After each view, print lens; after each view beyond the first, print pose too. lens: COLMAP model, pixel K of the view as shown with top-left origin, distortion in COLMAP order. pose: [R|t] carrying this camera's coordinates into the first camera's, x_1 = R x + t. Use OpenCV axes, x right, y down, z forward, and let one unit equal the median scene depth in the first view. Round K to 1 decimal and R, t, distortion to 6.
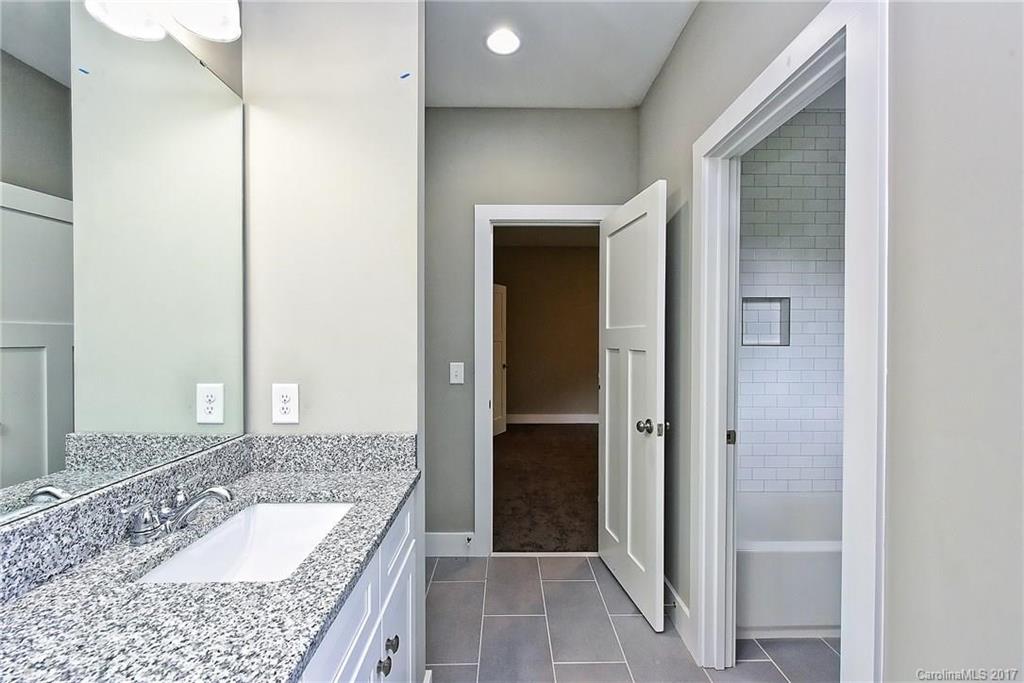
lens RADIAL K [[425.2, 0, 513.1], [0, 425.2, 340.9], [0, 0, 1]] dist [0.007422, -0.001063]
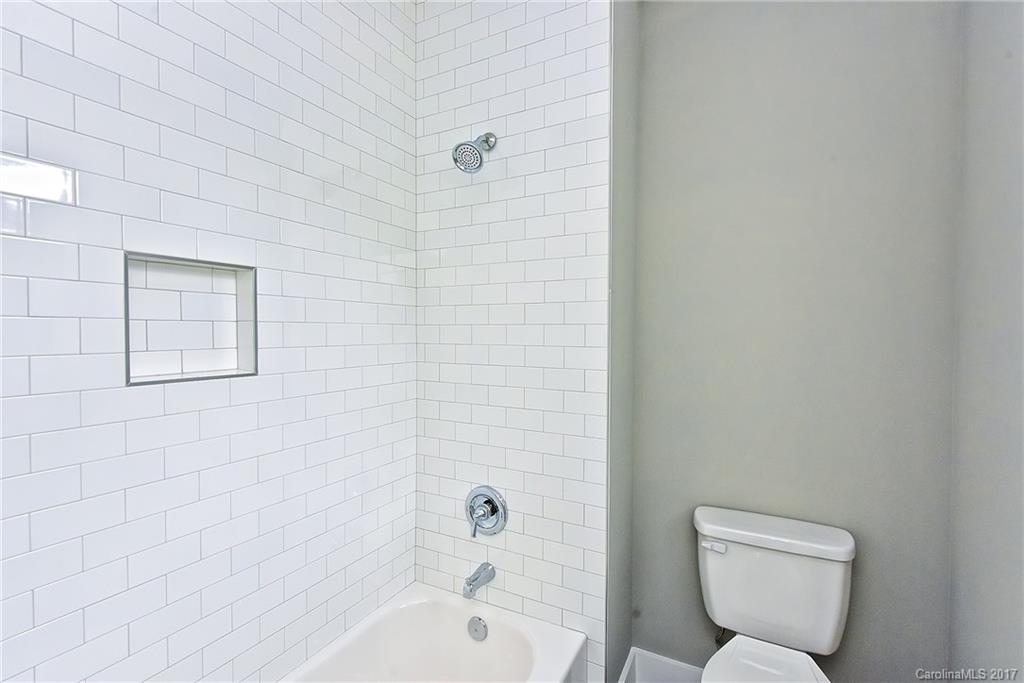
lens RADIAL K [[443.5, 0, 513.9], [0, 443.5, 342.8], [0, 0, 1]] dist [0.002188, 0.000088]
pose [[0.476095, -0.014289, 0.879278, 0.358945], [0.013565, 0.999868, 0.008904, -0.023049], [-0.879289, 0.007688, 0.476226, 0.527838]]
